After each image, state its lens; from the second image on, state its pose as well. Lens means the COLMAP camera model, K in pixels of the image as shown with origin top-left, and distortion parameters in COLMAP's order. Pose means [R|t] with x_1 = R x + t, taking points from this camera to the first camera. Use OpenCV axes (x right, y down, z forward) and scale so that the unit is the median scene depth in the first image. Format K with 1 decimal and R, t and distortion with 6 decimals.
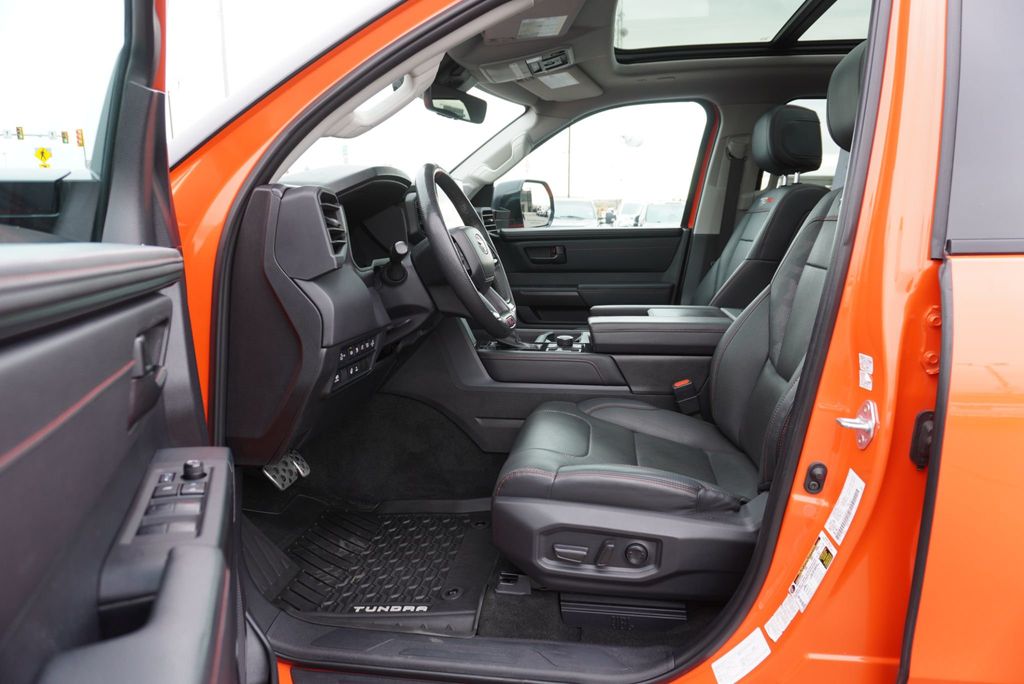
lens RADIAL K [[688.0, 0, 508.4], [0, 688.0, 338.9], [0, 0, 1]] dist [-0.037749, 0.018726]
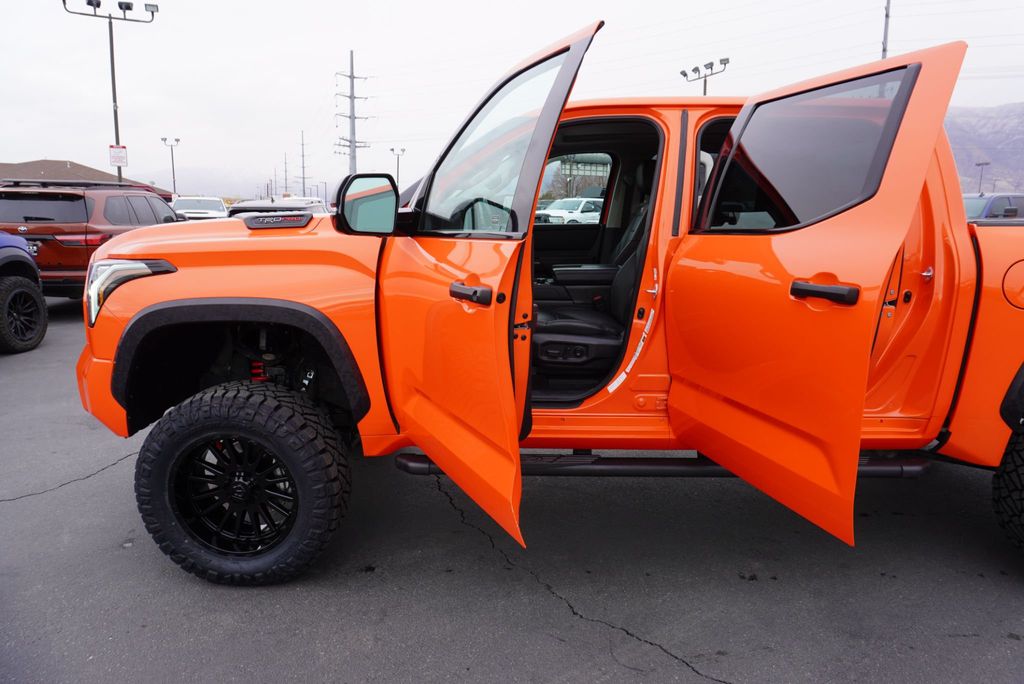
lens RADIAL K [[688.0, 0, 504.6], [0, 688.0, 332.3], [0, 0, 1]] dist [-0.037749, 0.018726]
pose [[0.995809, -0.016217, 0.090010, -0.318333], [0.016191, 0.999868, 0.001022, 0.230635], [-0.090014, 0.000440, 0.995940, -1.529523]]
